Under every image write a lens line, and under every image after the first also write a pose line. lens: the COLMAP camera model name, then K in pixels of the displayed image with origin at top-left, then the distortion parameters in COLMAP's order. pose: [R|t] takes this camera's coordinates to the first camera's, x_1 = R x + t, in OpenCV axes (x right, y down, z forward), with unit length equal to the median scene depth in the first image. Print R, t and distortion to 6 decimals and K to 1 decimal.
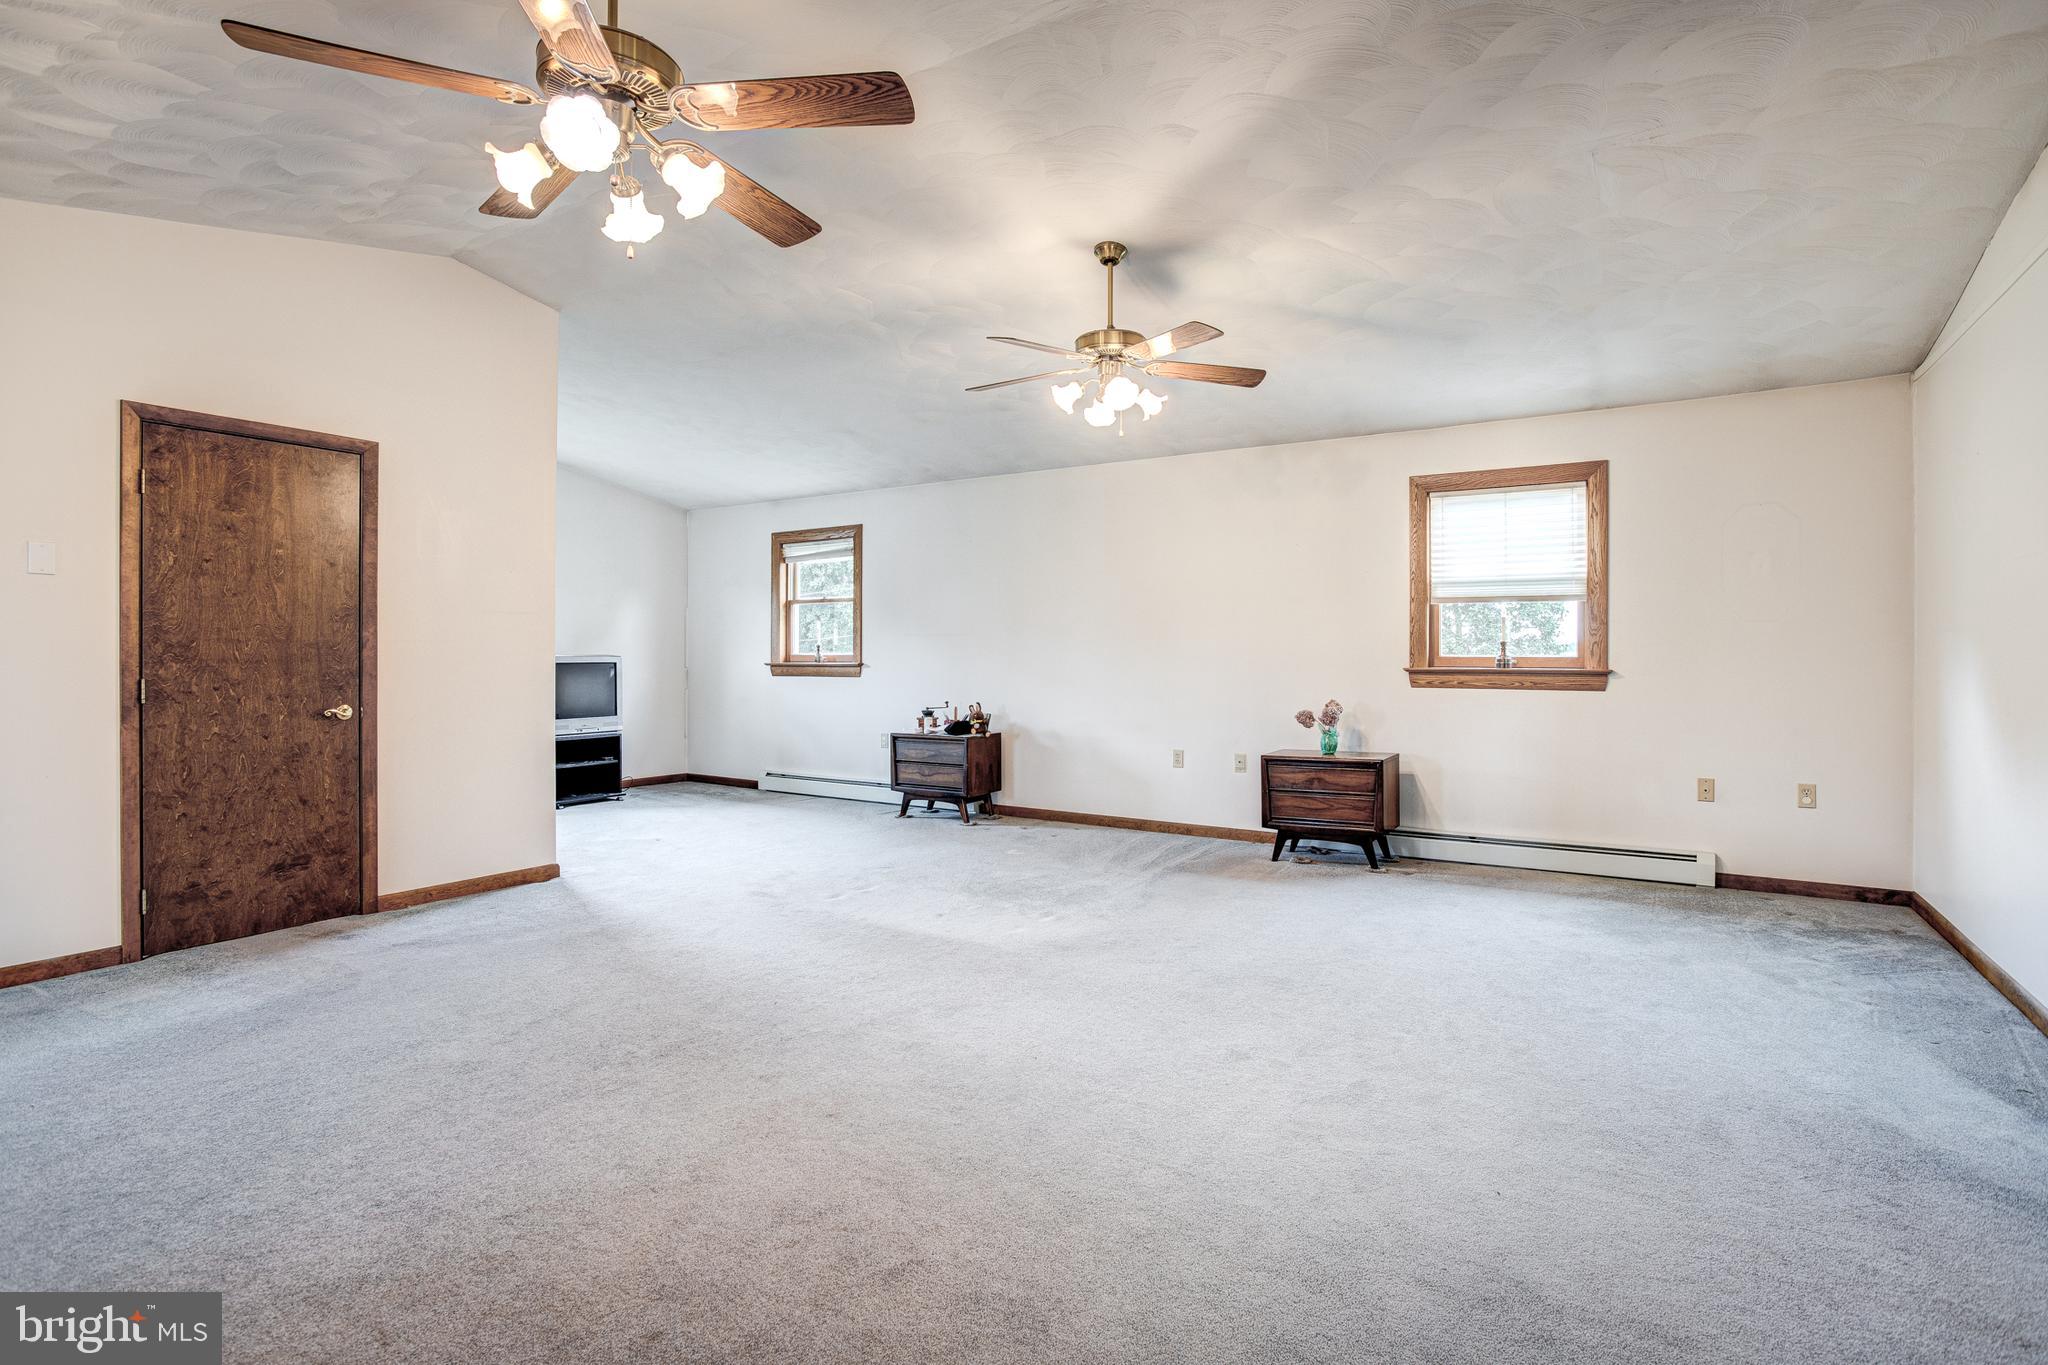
lens RADIAL K [[1013.7, 0, 1025.3], [0, 1013.7, 656.3], [0, 0, 1]] dist [-0.057982, 0.025105]
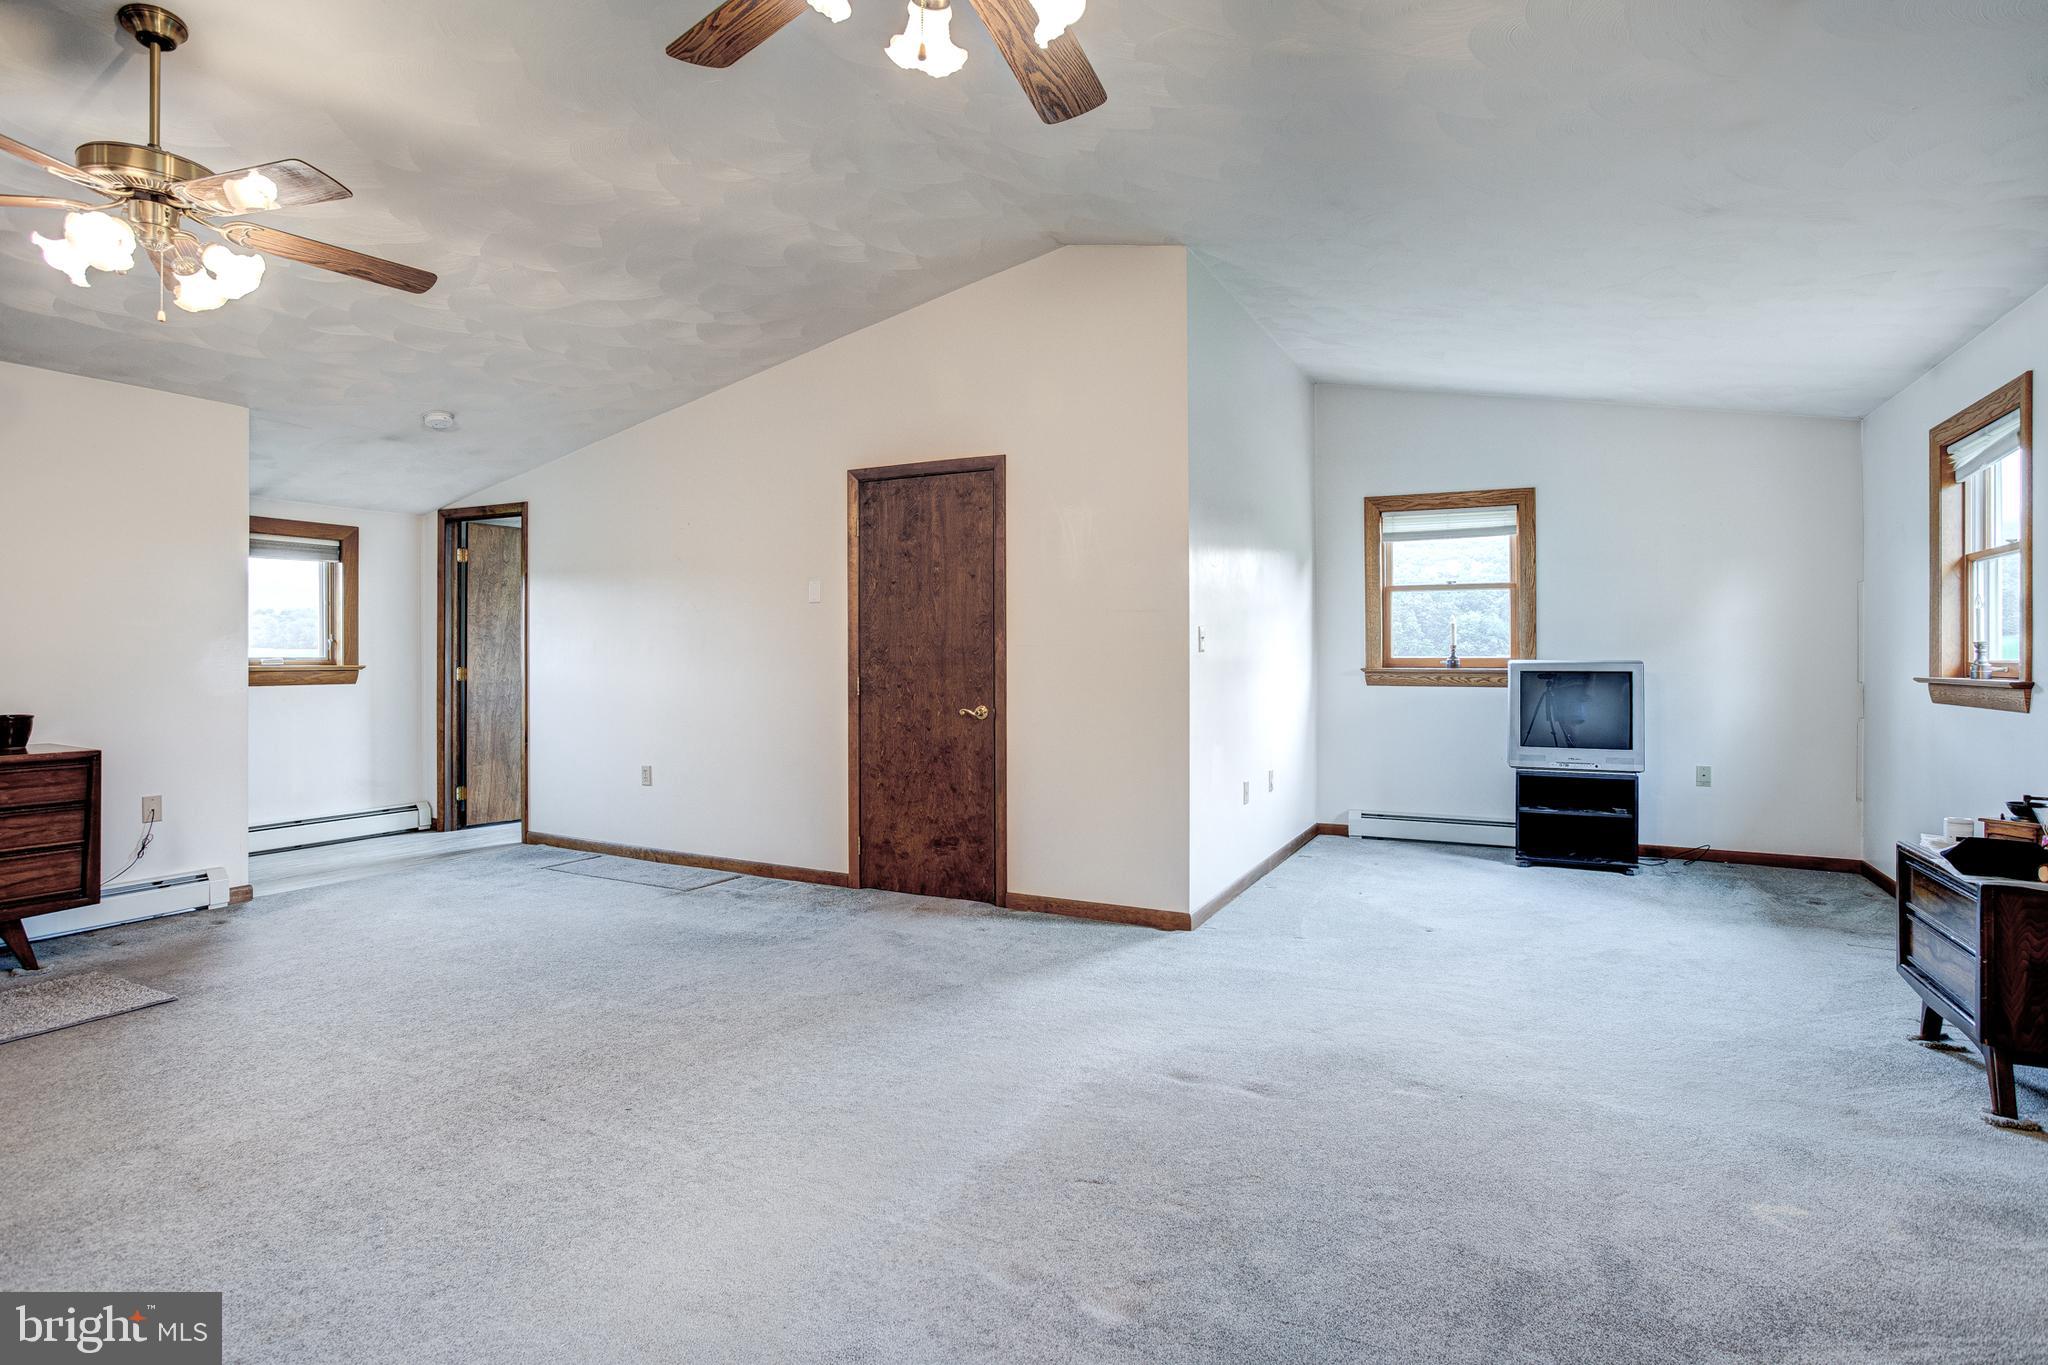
lens RADIAL K [[1013.7, 0, 1025.3], [0, 1013.7, 656.3], [0, 0, 1]] dist [-0.057982, 0.025105]
pose [[0.093332, 0.000127, -0.995635, 0.441364], [-0.004099, 0.999992, -0.000257, -0.004673], [0.995627, 0.004105, 0.093332, 1.012412]]
